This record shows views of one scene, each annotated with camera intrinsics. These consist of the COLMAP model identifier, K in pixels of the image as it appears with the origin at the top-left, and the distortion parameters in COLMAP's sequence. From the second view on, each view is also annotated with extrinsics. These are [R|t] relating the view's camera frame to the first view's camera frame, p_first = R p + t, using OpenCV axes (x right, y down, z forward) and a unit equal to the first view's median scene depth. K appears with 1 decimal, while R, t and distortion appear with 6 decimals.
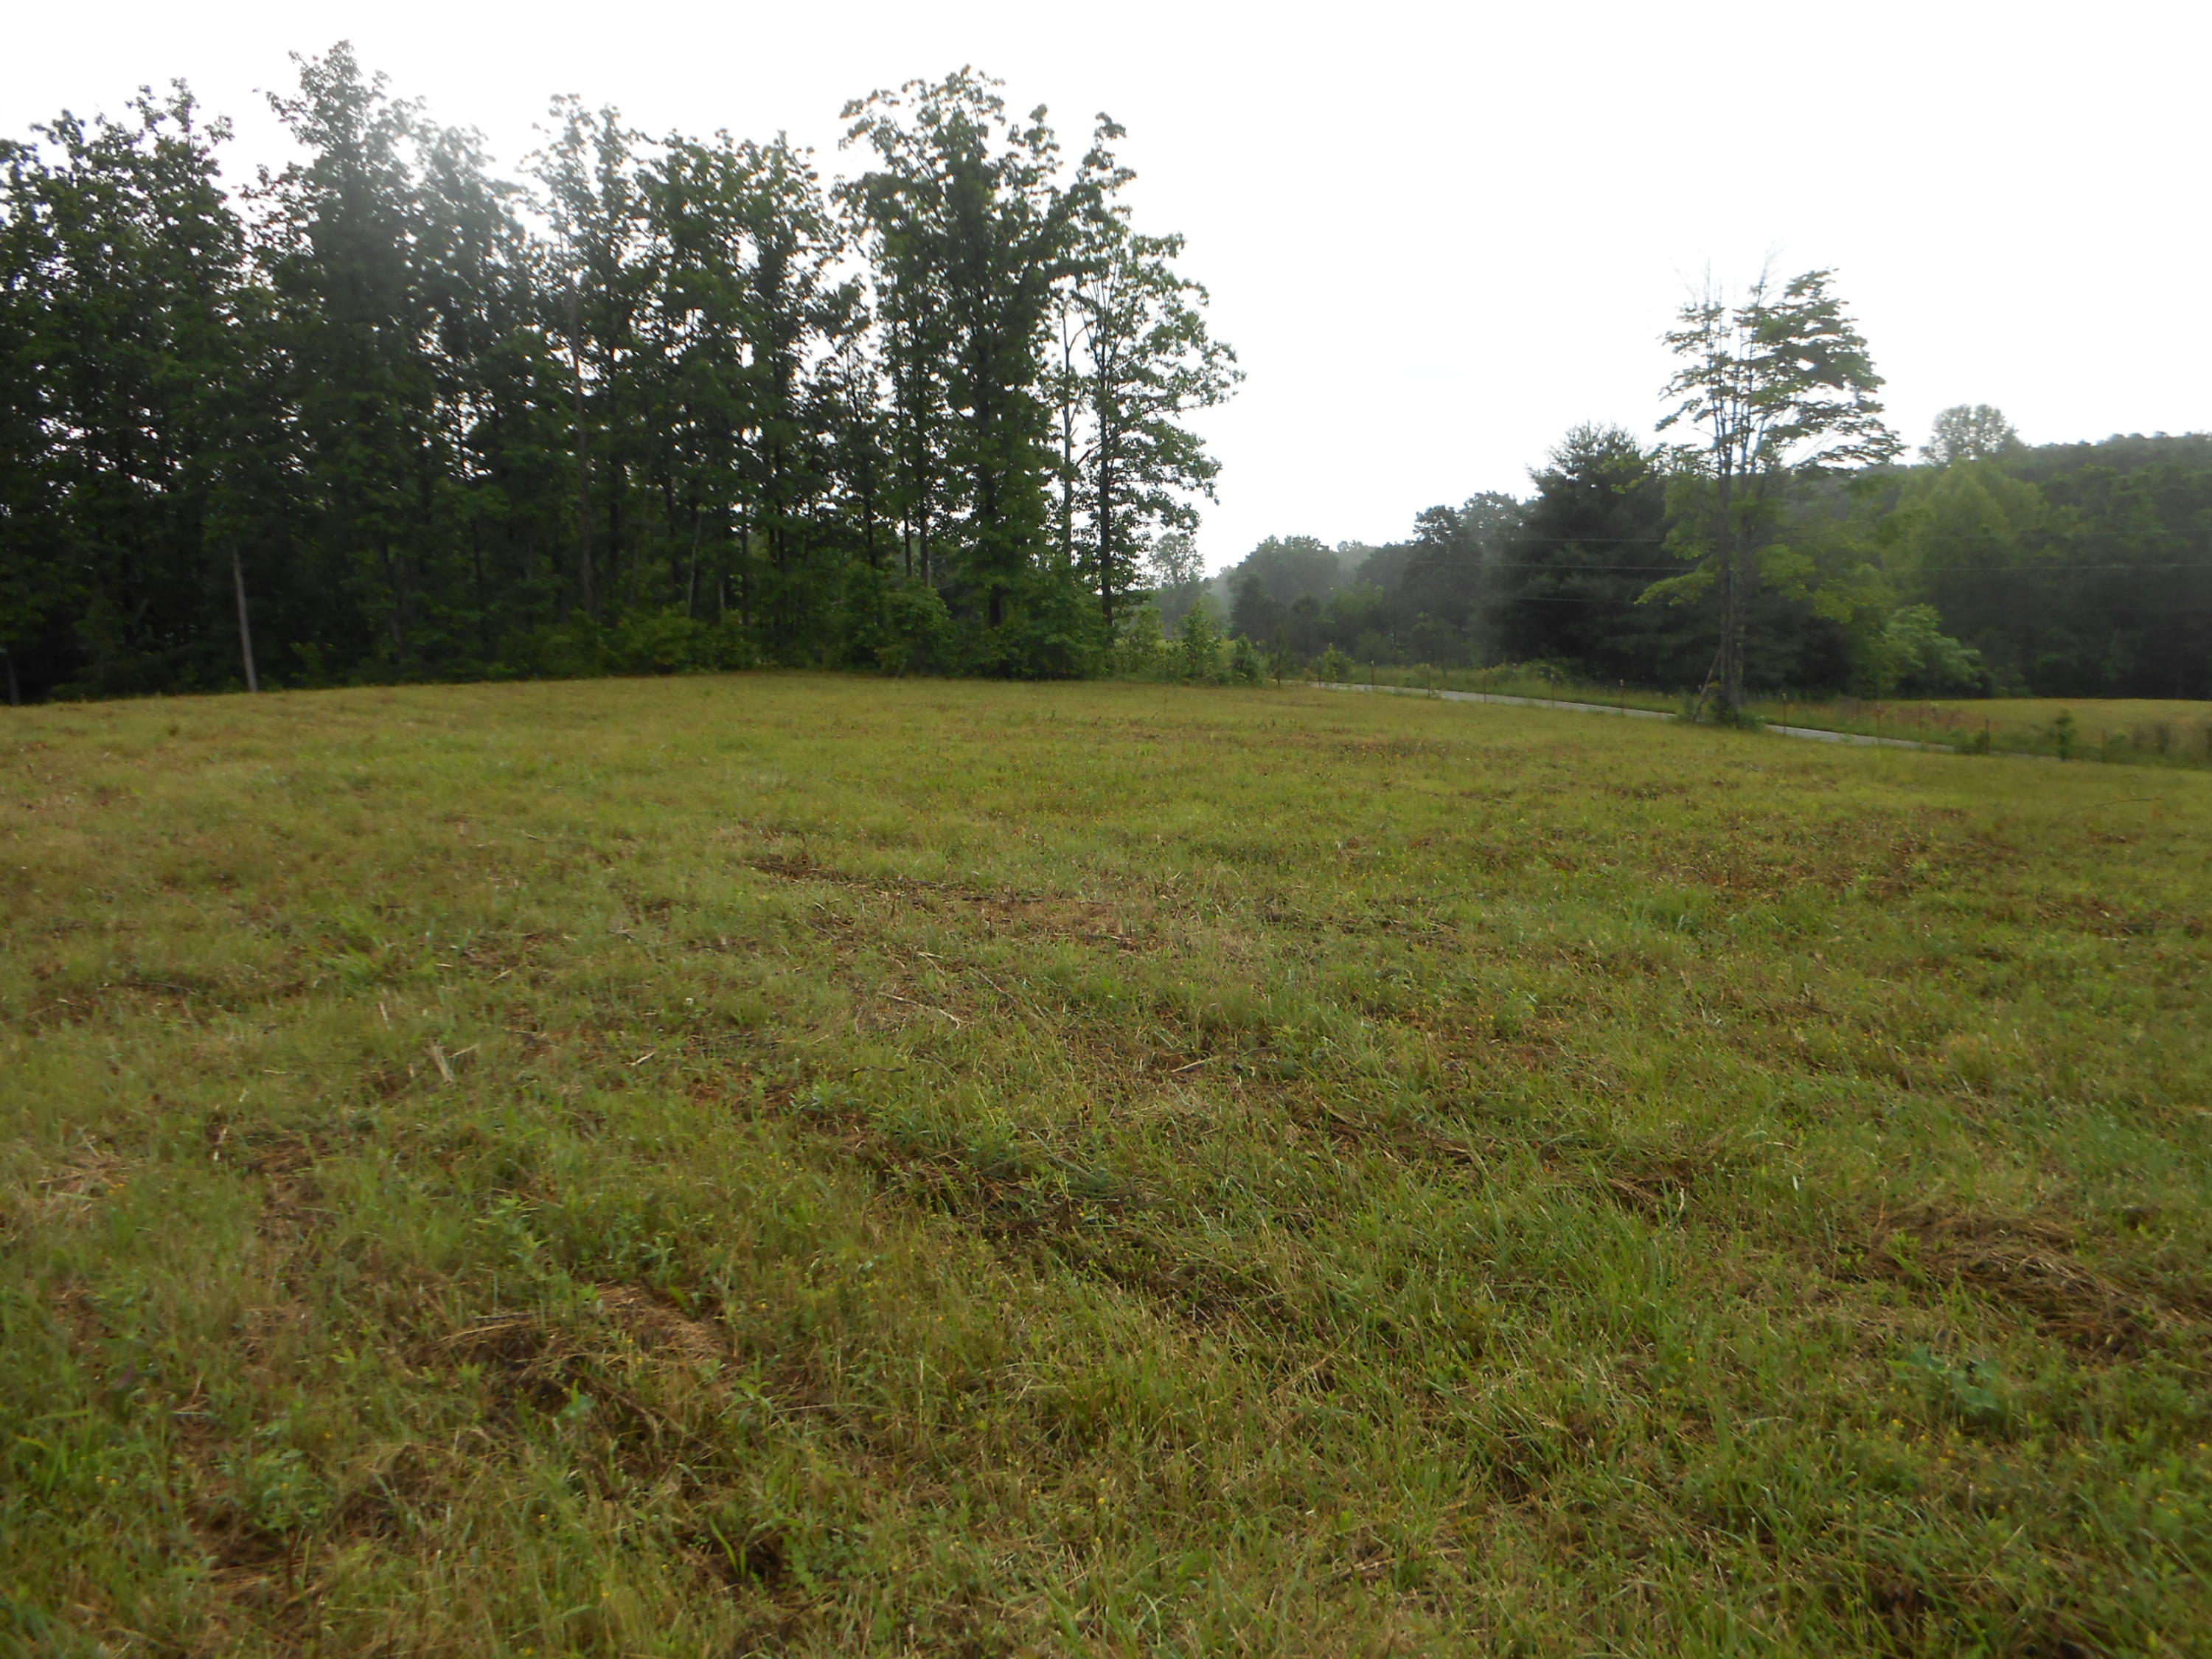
lens RADIAL K [[1635.5, 0, 1016.8], [0, 1635.5, 826.9], [0, 0, 1]] dist [-0.053879, 0.005867]
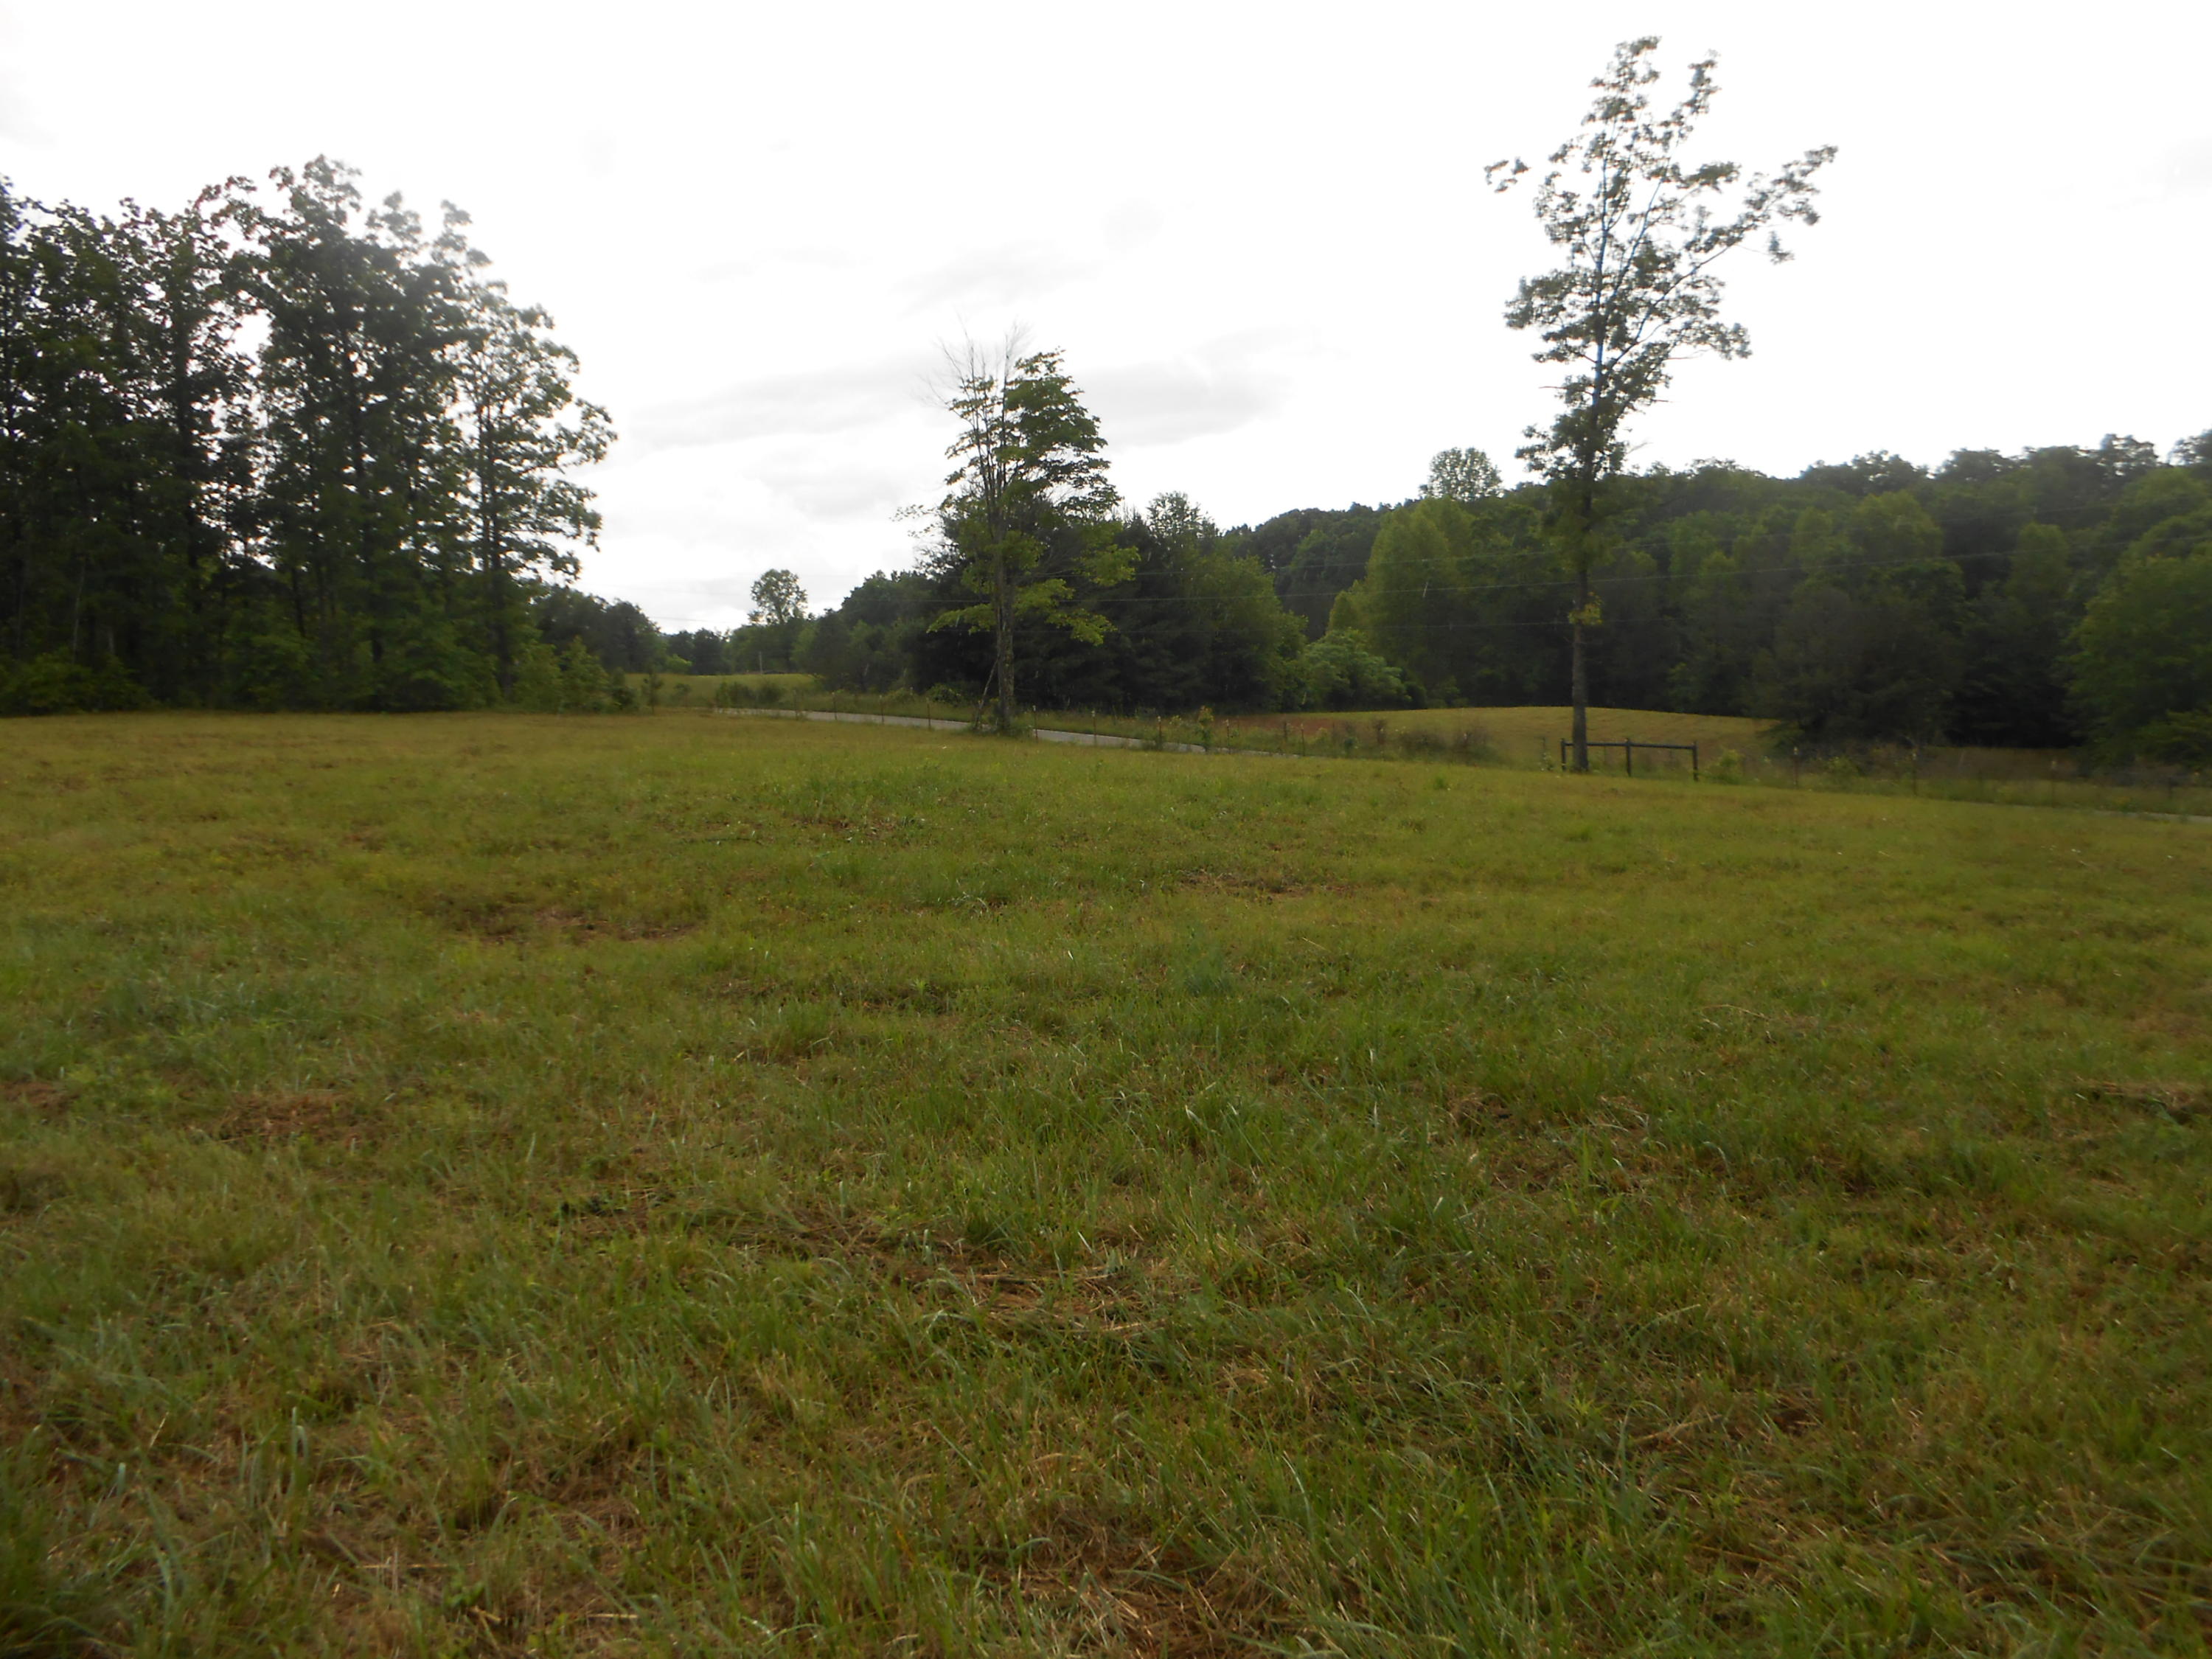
lens RADIAL K [[1633.3, 0, 1023.0], [0, 1633.3, 859.6], [0, 0, 1]] dist [-0.062322, 0.013297]
pose [[0.975584, -0.045203, 0.214925, 0.161711], [0.045568, 0.998956, 0.003262, 0.022315], [-0.214848, 0.006612, 0.976625, -0.142965]]
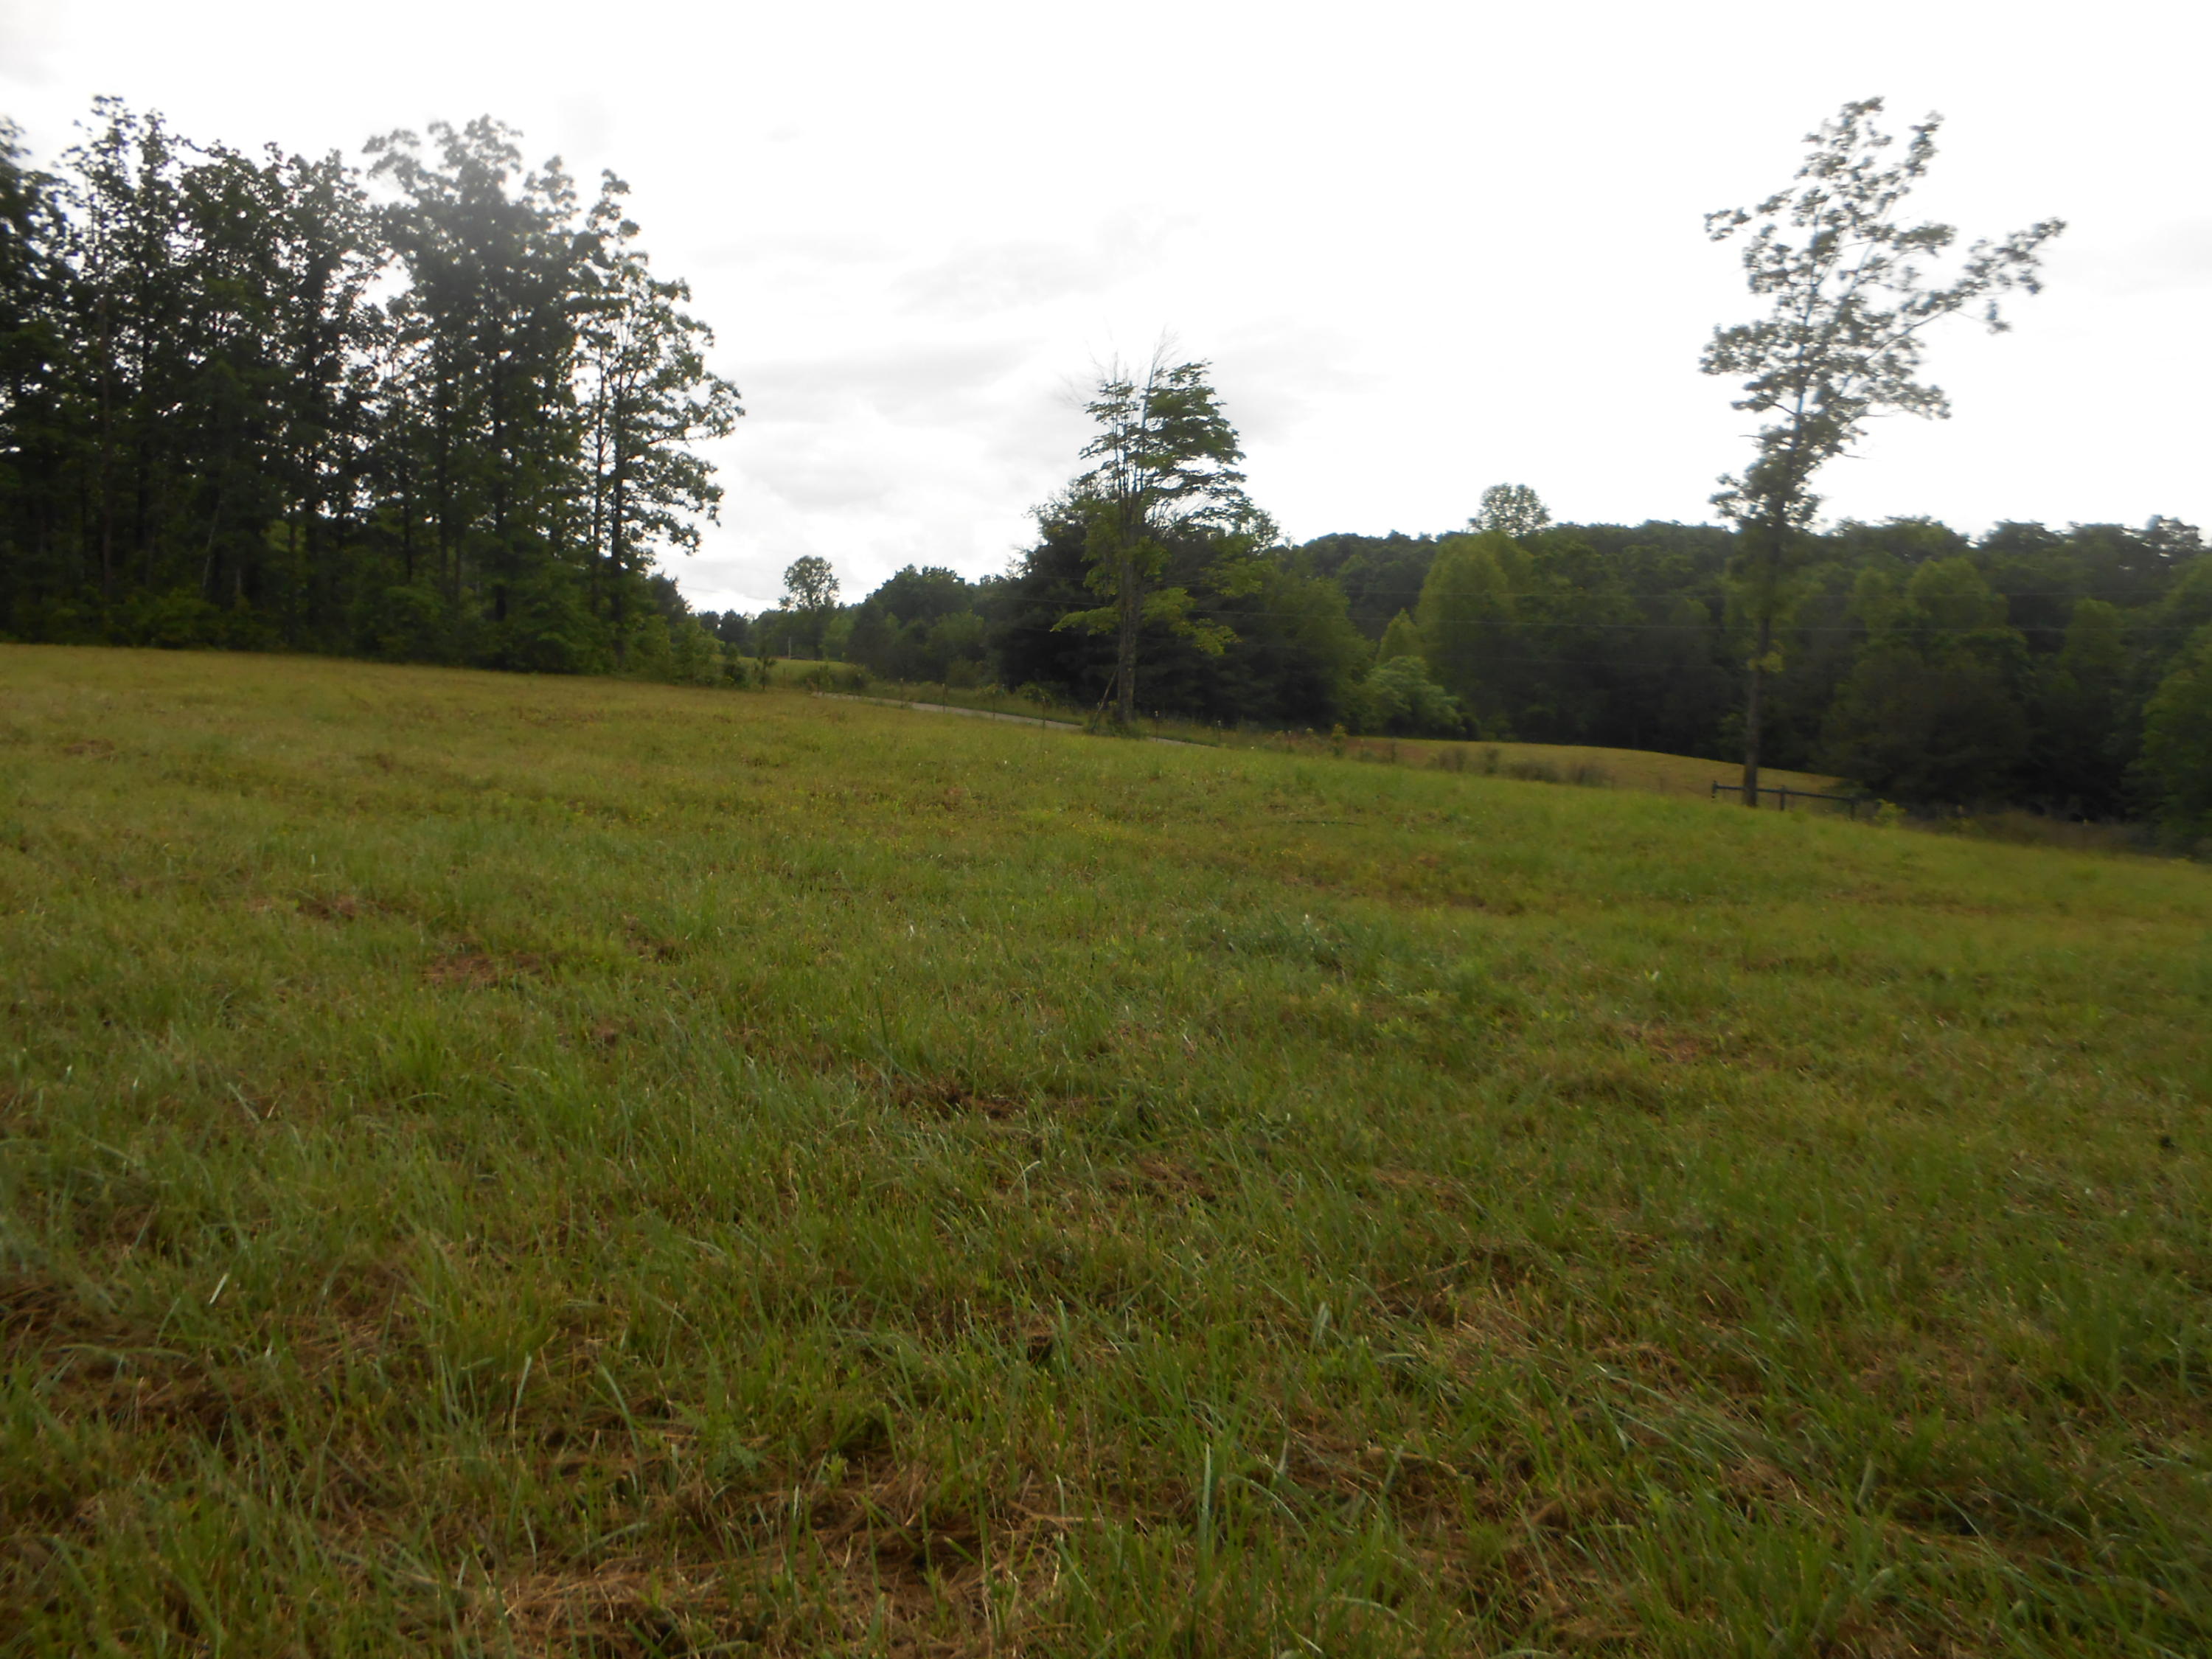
lens RADIAL K [[1635.5, 0, 1016.8], [0, 1635.5, 826.9], [0, 0, 1]] dist [-0.053879, 0.005867]
pose [[0.976934, 0.029662, 0.211470, 0.094721], [-0.026355, 0.999483, -0.018440, 0.023864], [-0.211907, 0.012441, 0.977211, -0.133133]]
